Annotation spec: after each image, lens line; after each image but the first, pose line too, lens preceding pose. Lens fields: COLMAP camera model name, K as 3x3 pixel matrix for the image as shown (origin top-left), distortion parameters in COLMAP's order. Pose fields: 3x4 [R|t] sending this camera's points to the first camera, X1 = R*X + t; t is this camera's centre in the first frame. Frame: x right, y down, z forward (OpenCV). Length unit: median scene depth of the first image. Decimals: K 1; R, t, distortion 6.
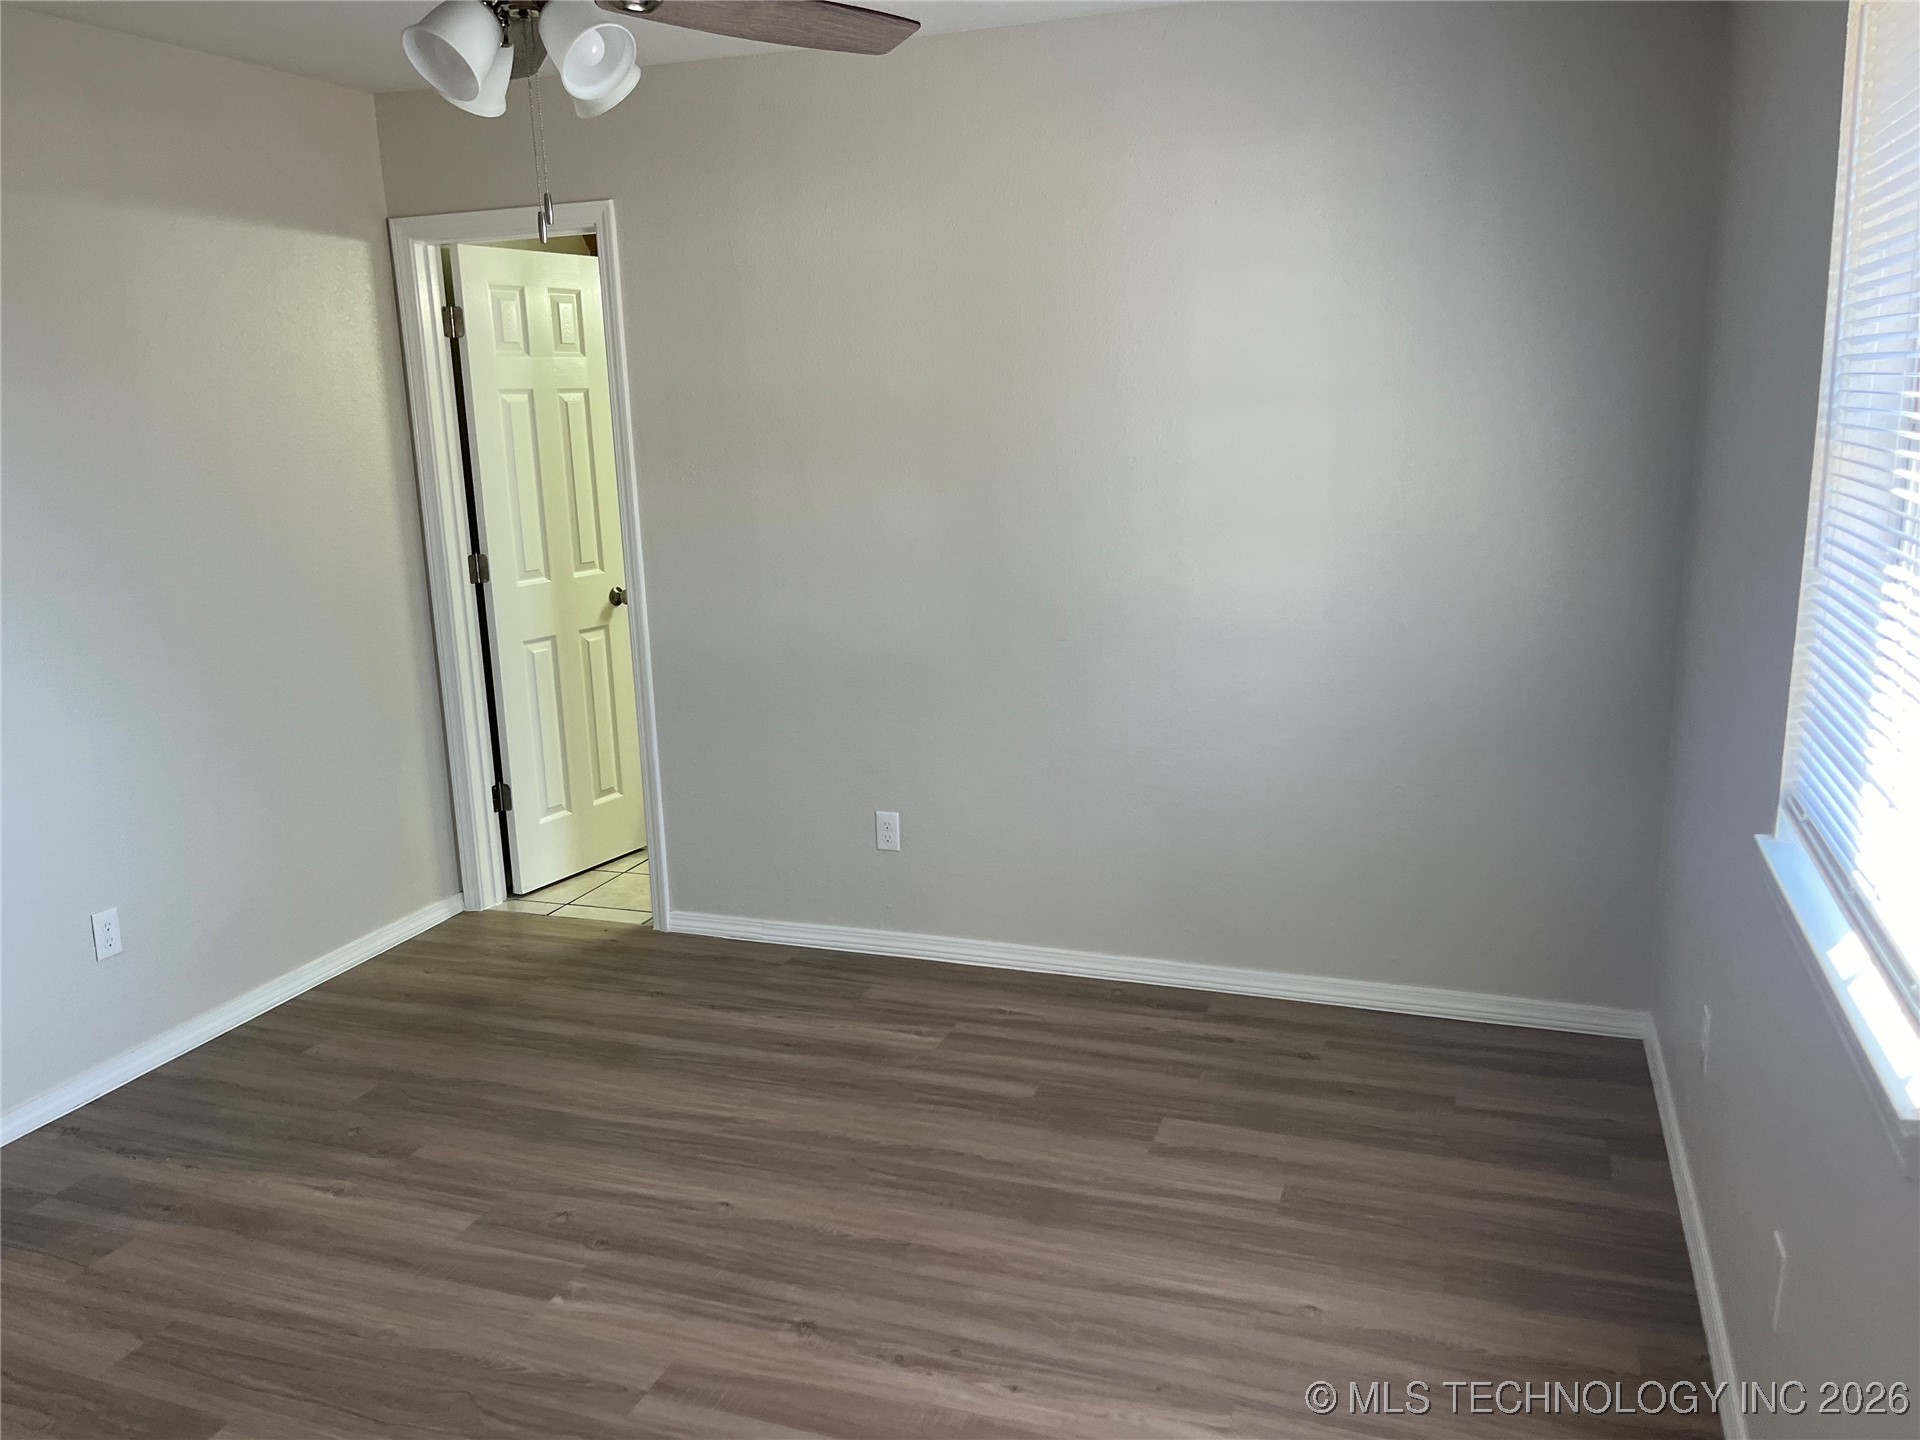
lens RADIAL K [[1508.7, 0, 957.8], [0, 1508.7, 724.9], [0, 0, 1]] dist [0.012098, -0.000403]
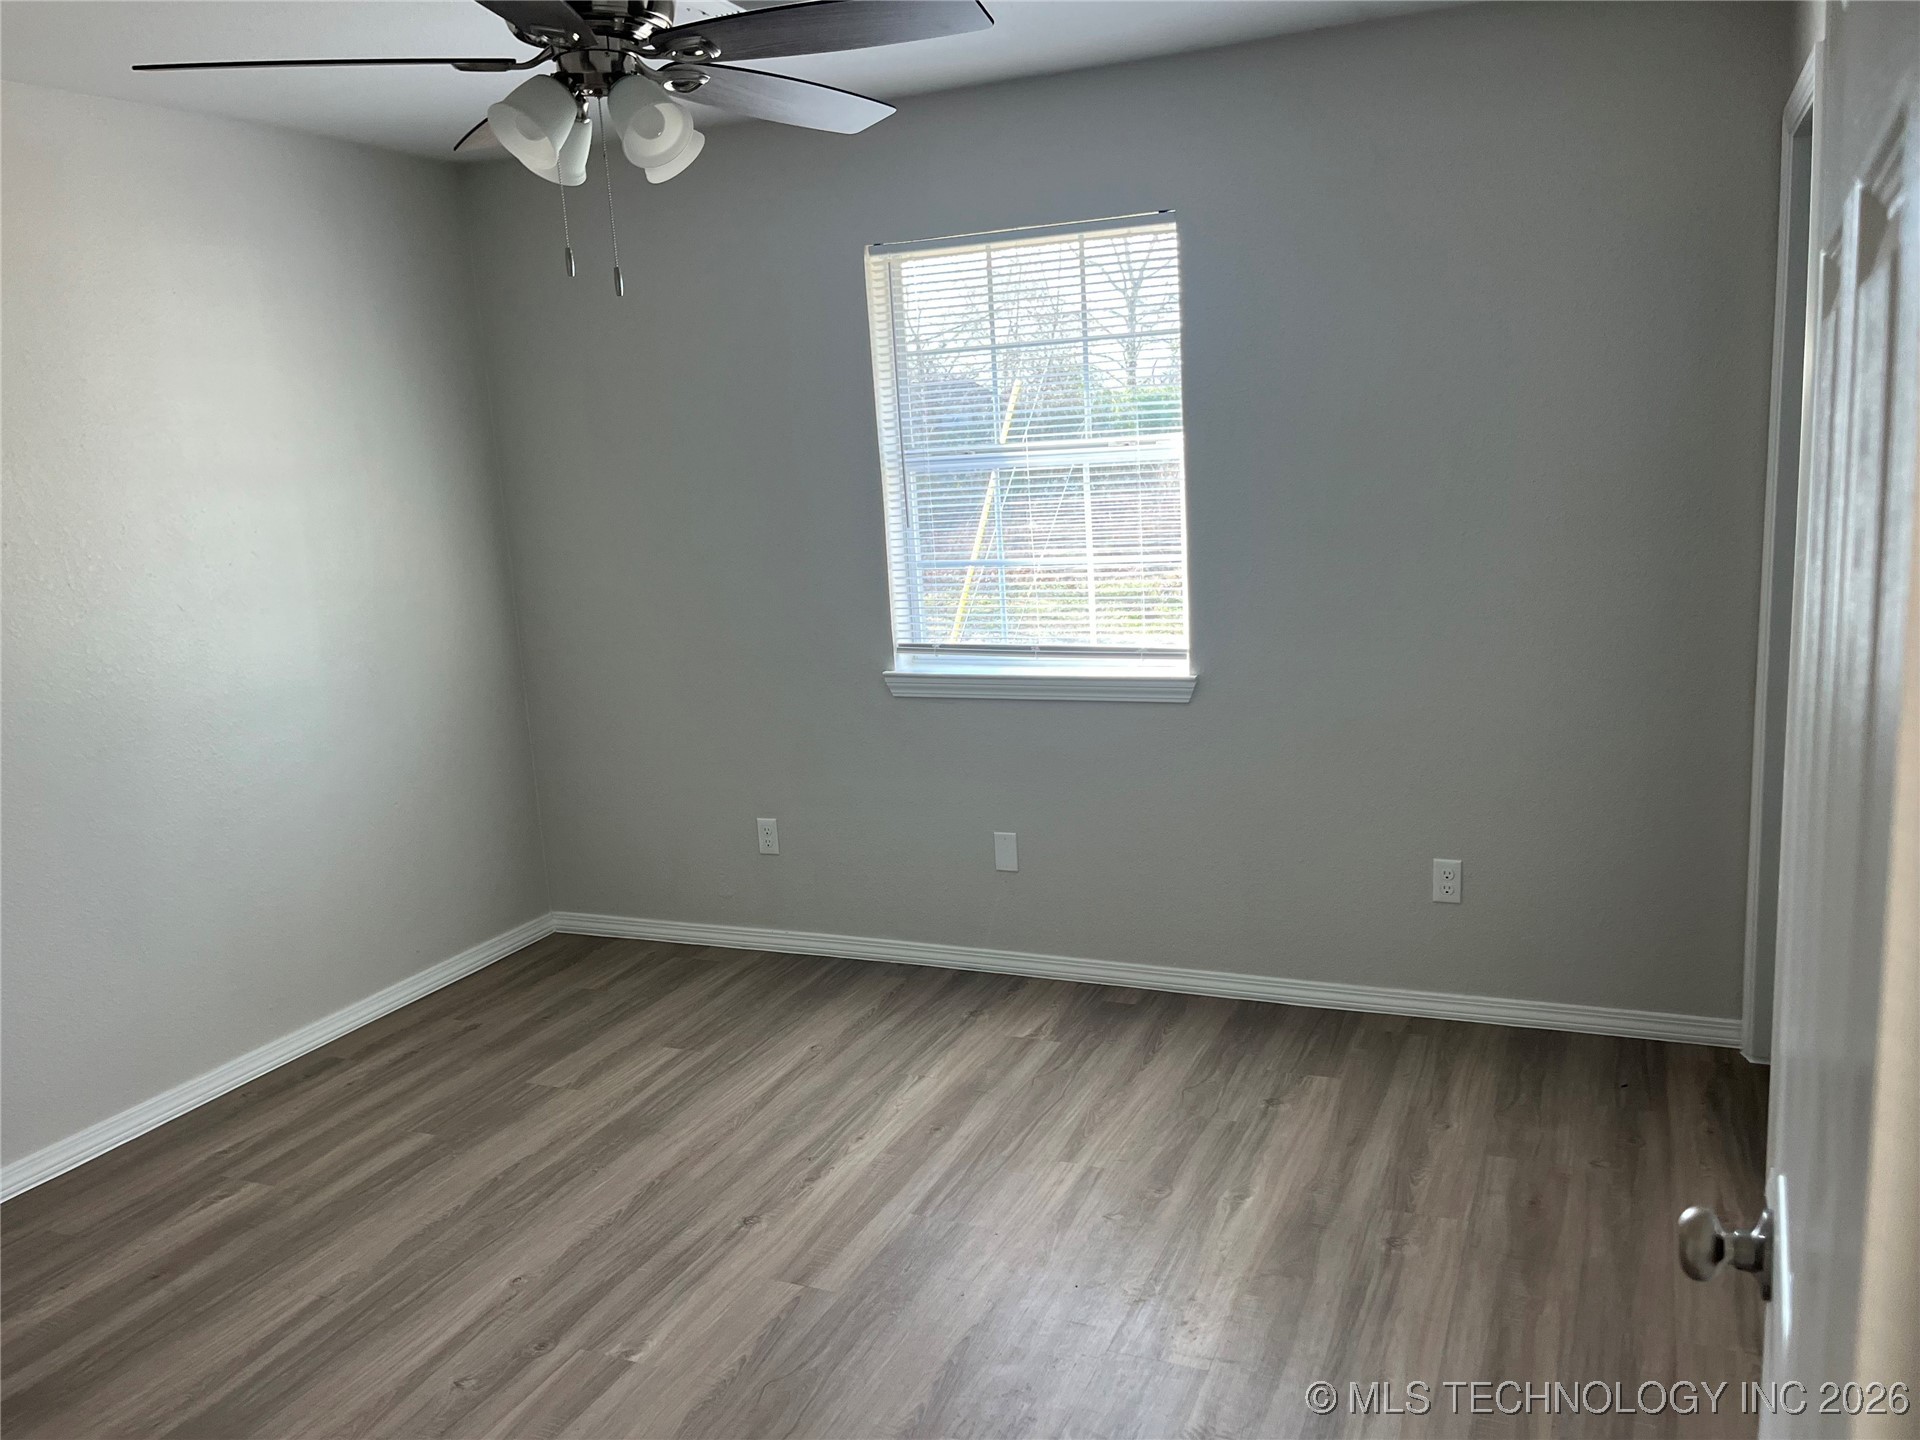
lens RADIAL K [[1508.7, 0, 957.5], [0, 1508.7, 719.9], [0, 0, 1]] dist [0.012098, -0.000403]
pose [[0.082032, -0.168035, 0.982362, -1.010378], [0.273165, 0.951727, 0.139985, -0.083824], [-0.958463, 0.256864, 0.123974, 0.504538]]
